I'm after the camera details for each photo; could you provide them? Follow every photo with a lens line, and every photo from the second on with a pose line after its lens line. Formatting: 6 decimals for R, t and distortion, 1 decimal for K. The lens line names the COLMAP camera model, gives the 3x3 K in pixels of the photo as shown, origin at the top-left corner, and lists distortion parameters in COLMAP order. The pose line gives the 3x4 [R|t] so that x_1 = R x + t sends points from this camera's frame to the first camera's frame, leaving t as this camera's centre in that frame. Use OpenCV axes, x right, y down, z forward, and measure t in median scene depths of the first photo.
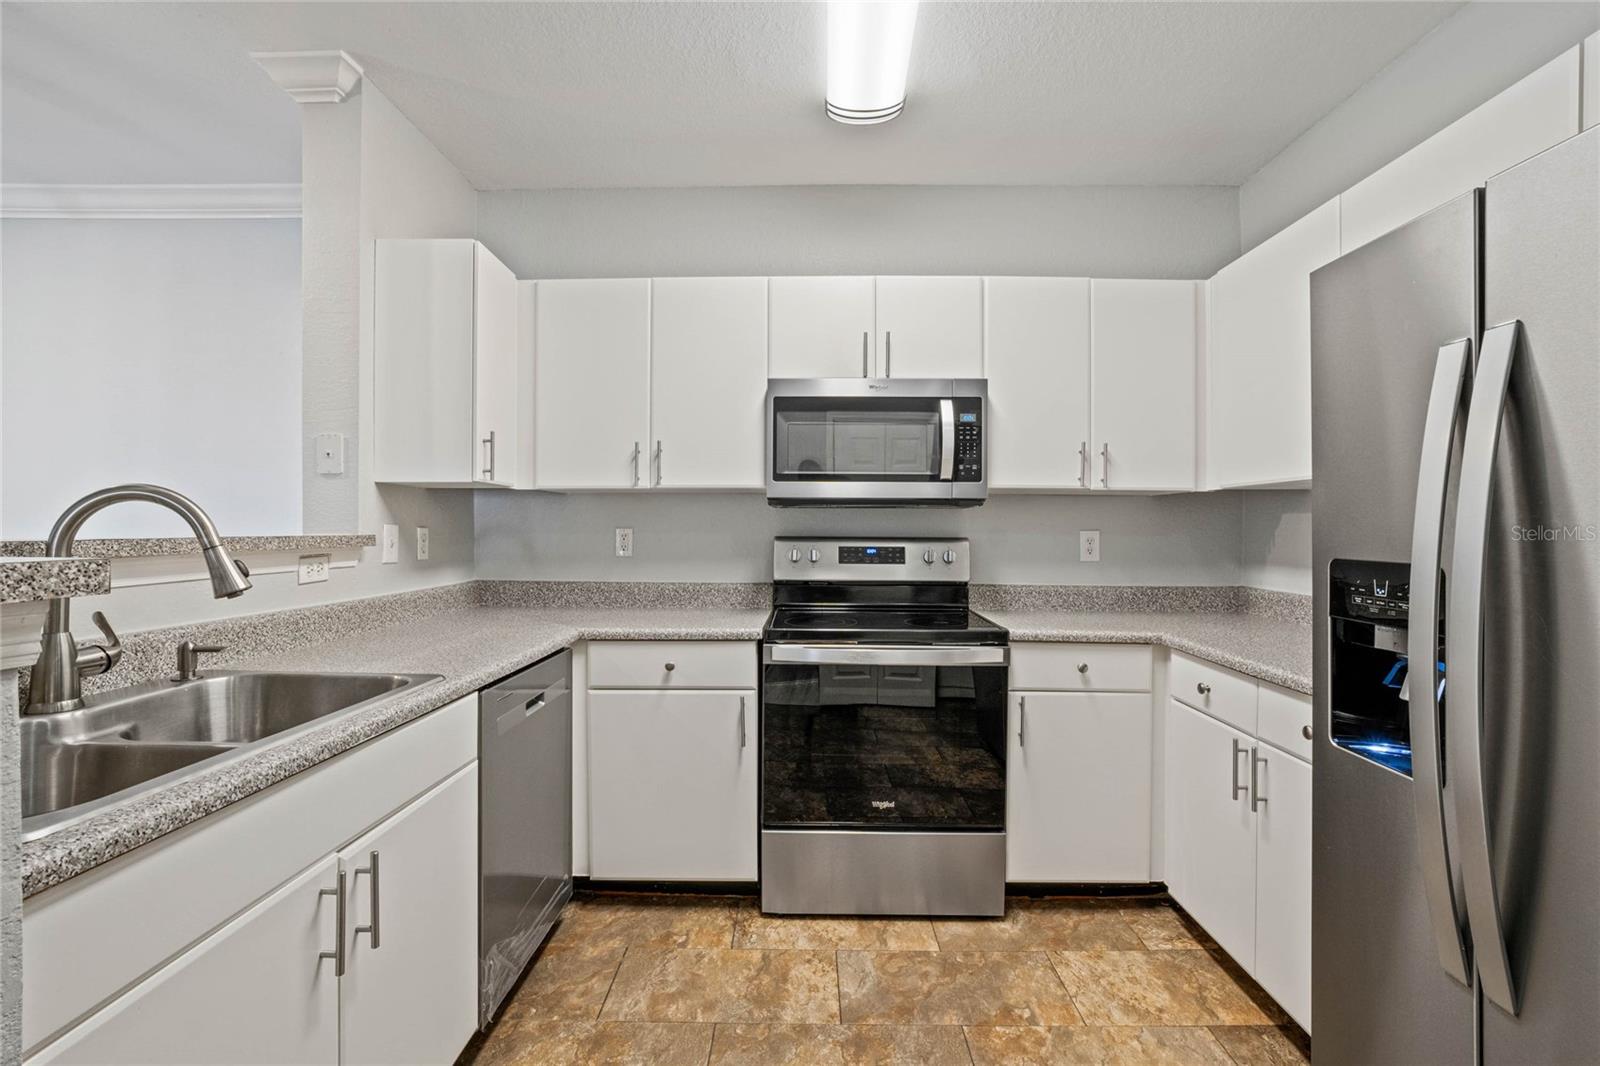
lens RADIAL K [[711.1, 0, 796.4], [0, 711.1, 527.2], [0, 0, 1]] dist [-0.041363, 0.014218]
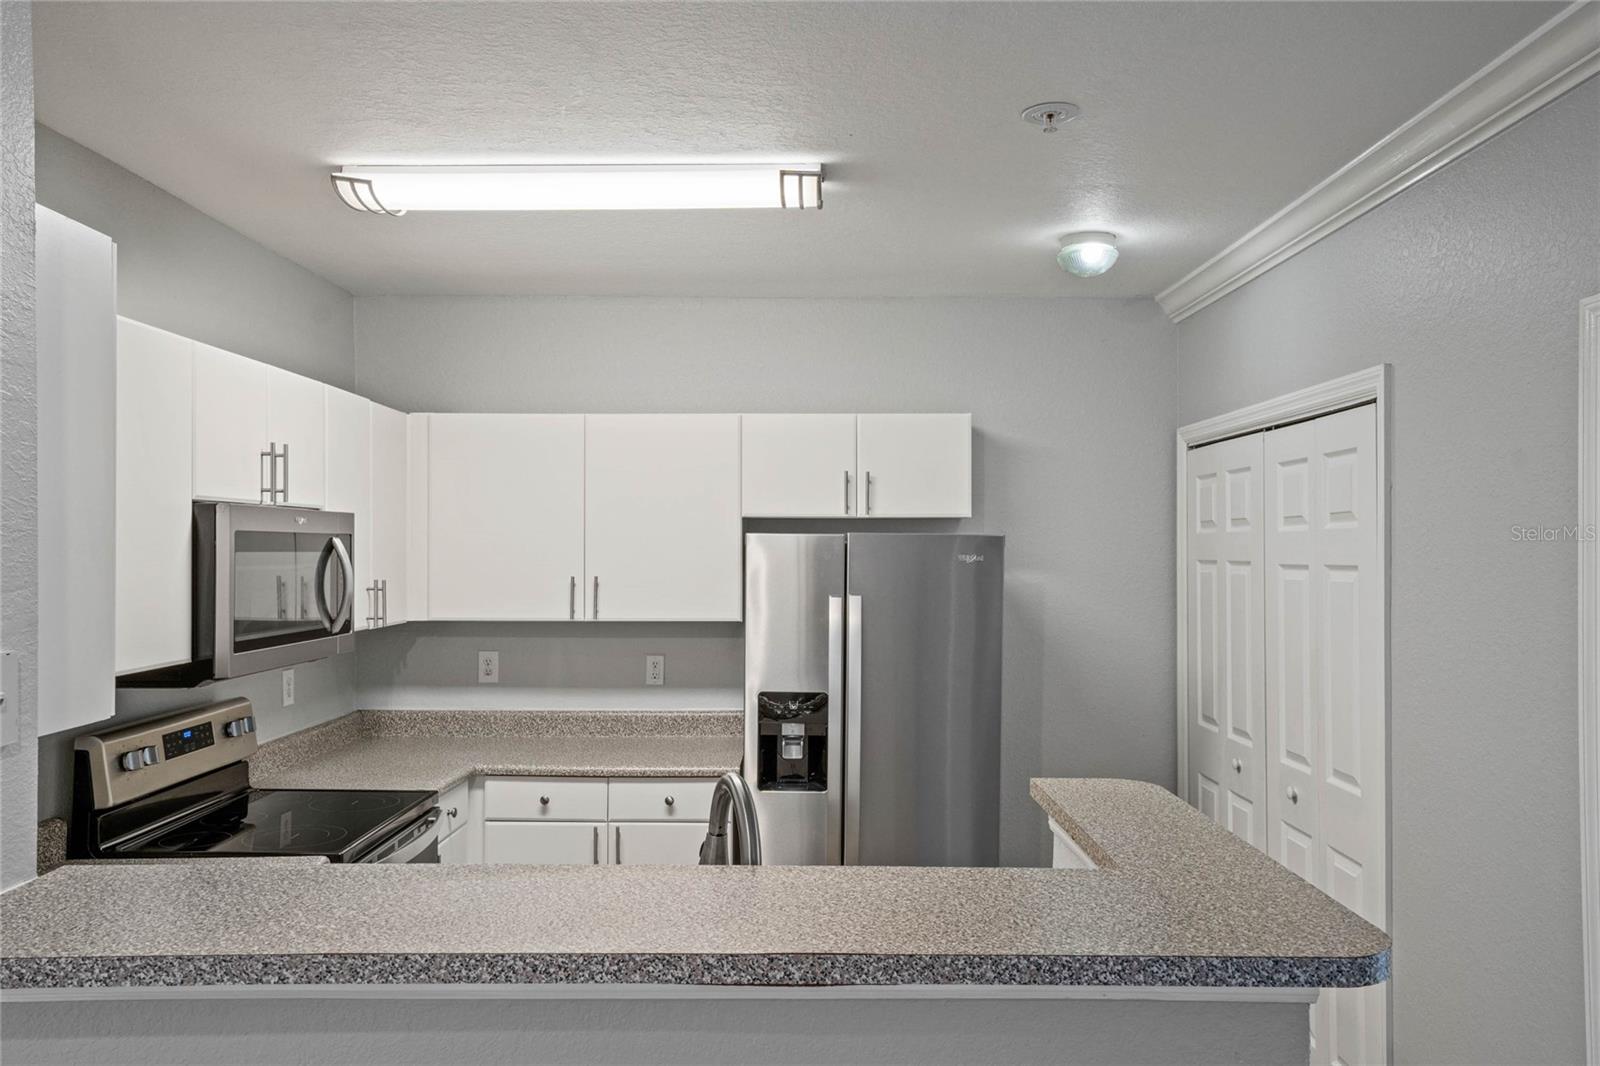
lens RADIAL K [[1218.1, 0, 810.4], [0, 1218.1, 538.8], [0, 0, 1]] dist [0.018601, 0.003287]
pose [[-0.012601, 0.002578, 0.999917, -1.425540], [-0.004031, 0.999988, -0.002628, -0.202976], [-0.999912, -0.004064, -0.012591, 0.525272]]
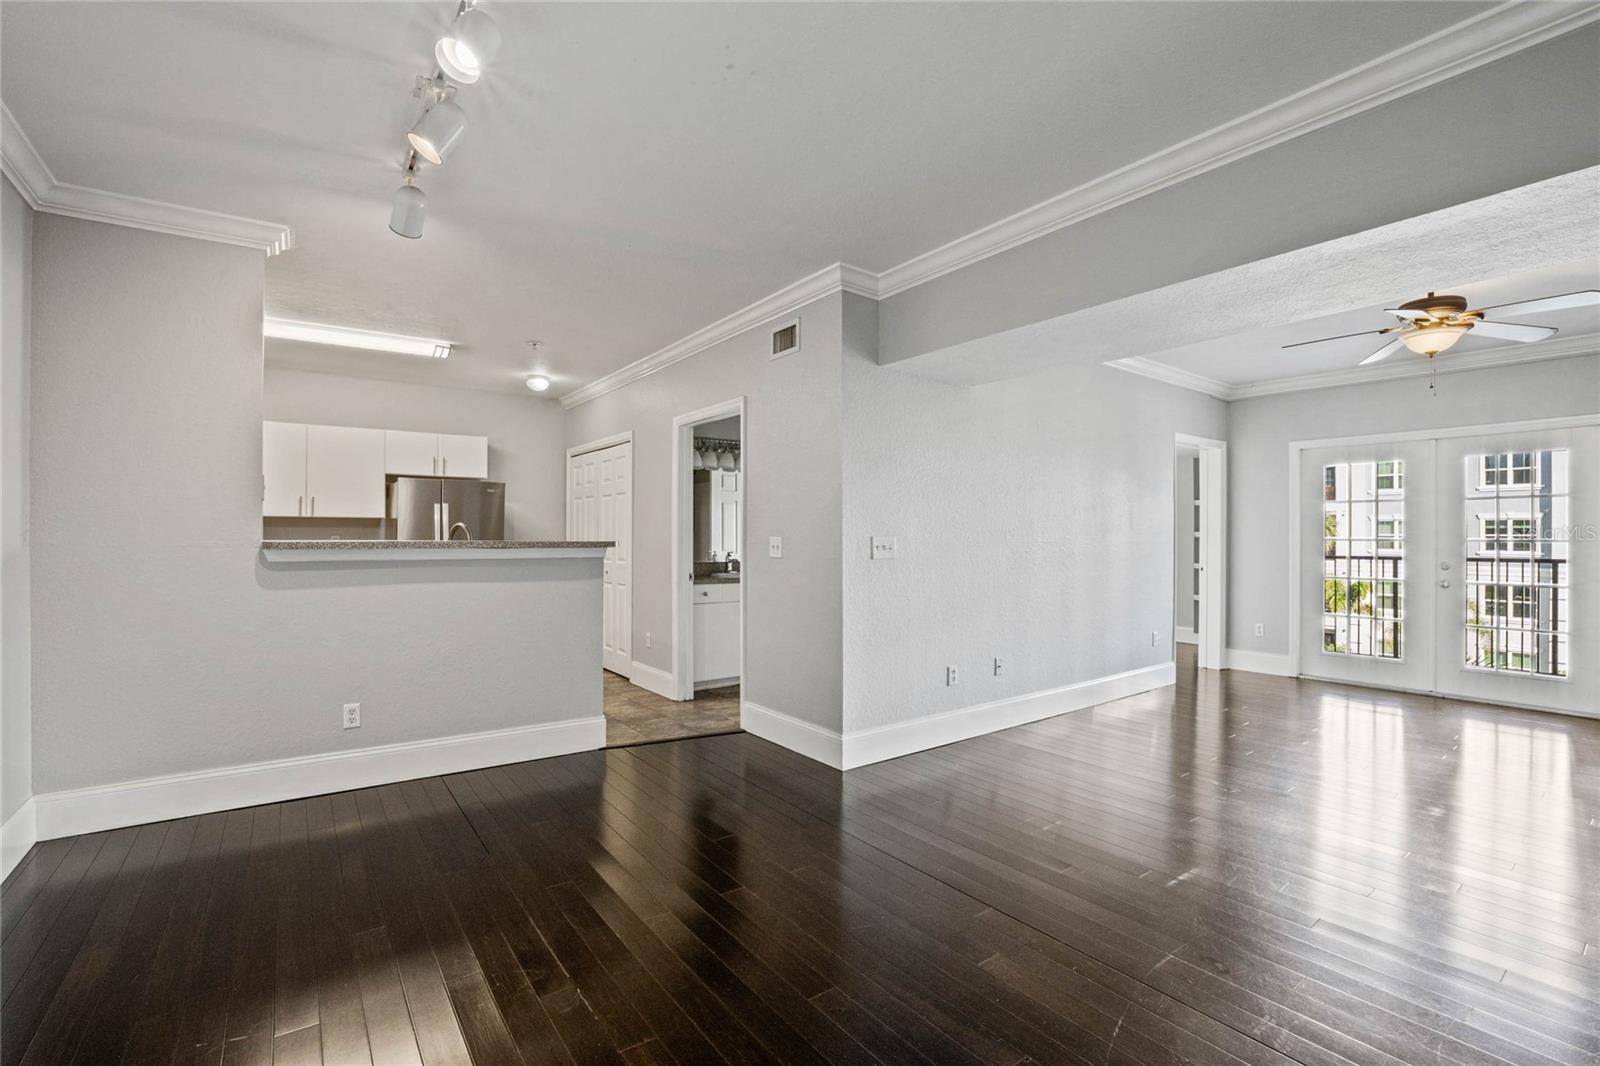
lens RADIAL K [[711.1, 0, 805.9], [0, 711.1, 537.4], [0, 0, 1]] dist [-0.041363, 0.014218]
pose [[-0.607922, -0.008465, 0.793952, -2.649693], [-0.007009, 0.999961, 0.005294, -0.010812], [-0.793966, -0.002346, -0.607957, 0.997219]]
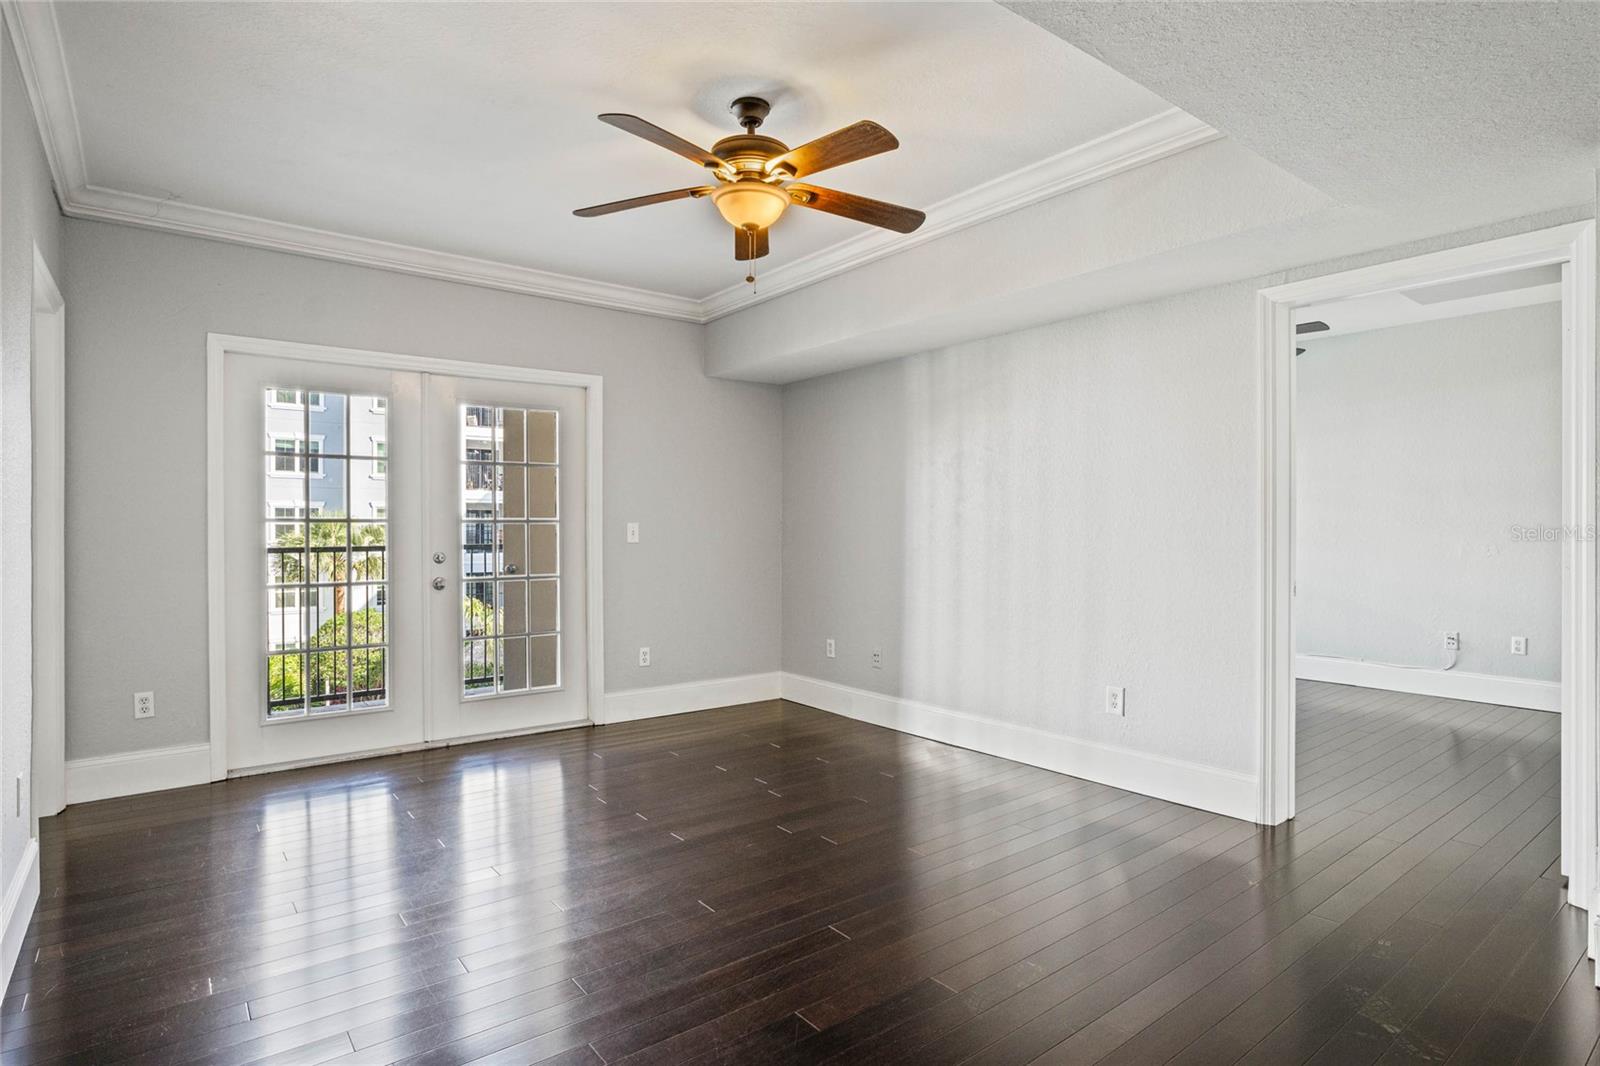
lens RADIAL K [[837.5, 0, 795.2], [0, 837.5, 528.8], [0, 0, 1]] dist [-0.023573, 0.007123]
pose [[-0.789556, -0.003911, -0.613665, -1.446060], [-0.003134, 0.999992, -0.002341, 0.019905], [0.613670, 0.000075, -0.789563, -0.187699]]
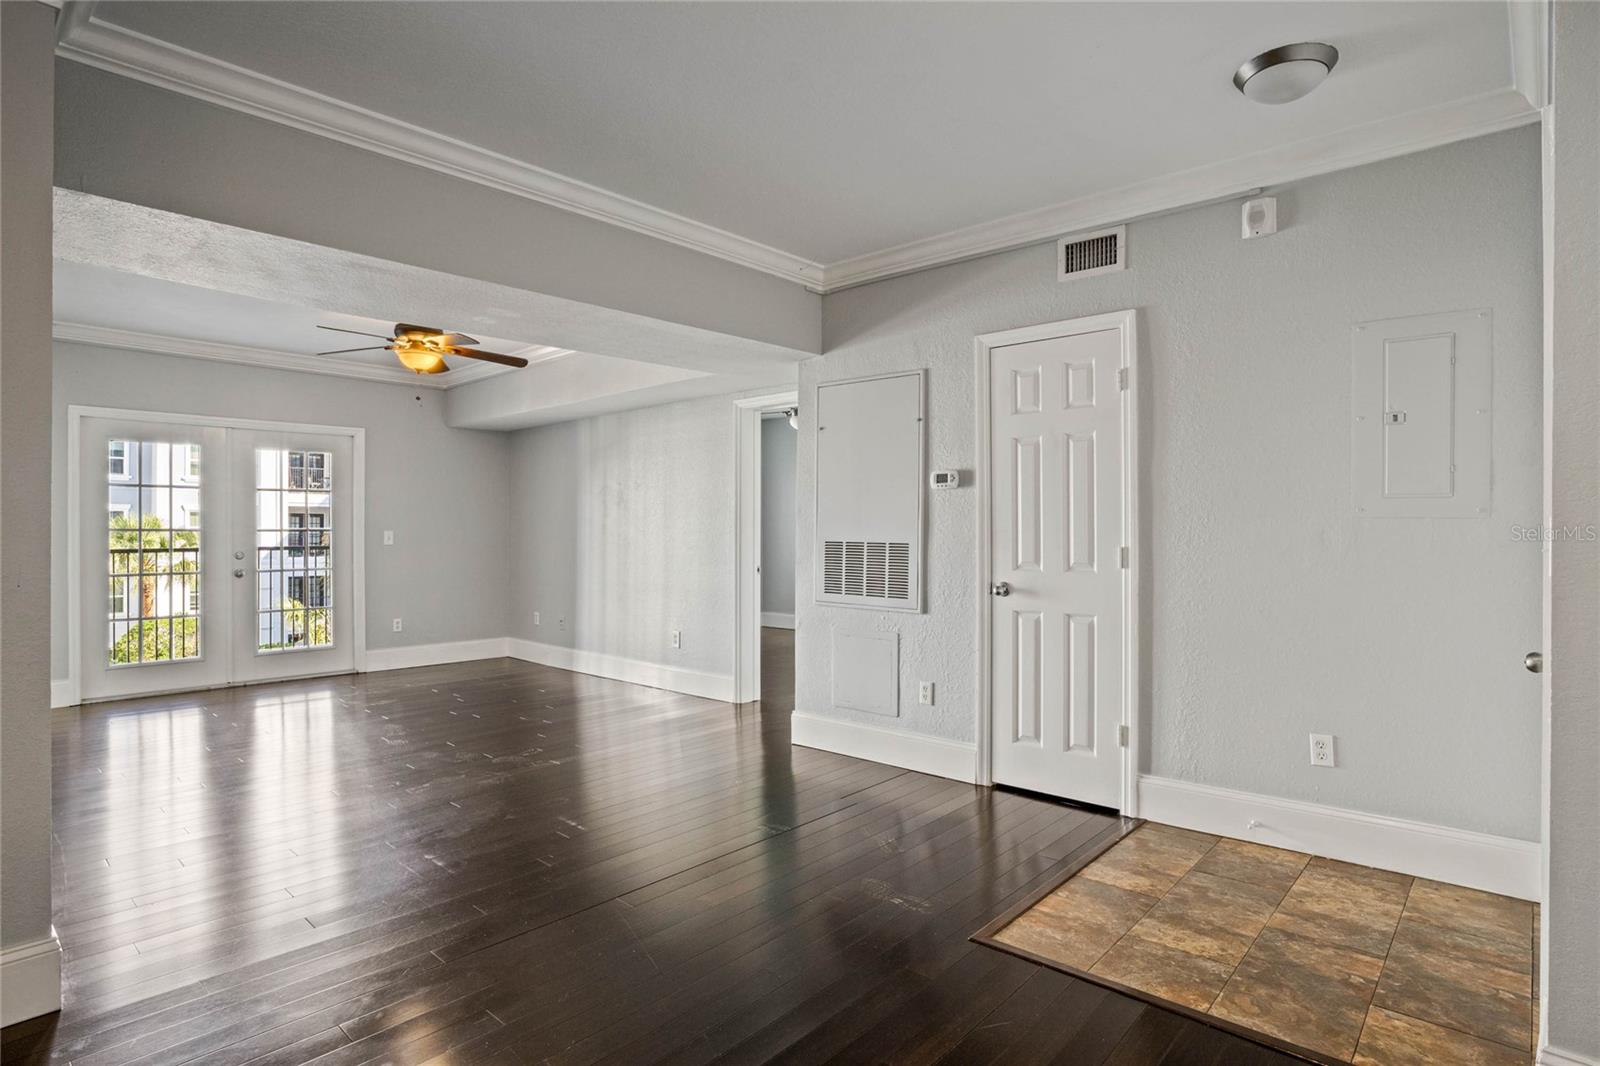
lens RADIAL K [[837.5, 0, 782.4], [0, 837.5, 526.9], [0, 0, 1]] dist [-0.023573, 0.007123]
pose [[-0.684670, -0.006336, -0.728825, -1.168463], [-0.002032, 0.999975, -0.006784, 0.001932], [0.728850, -0.003164, -0.684666, 1.161868]]
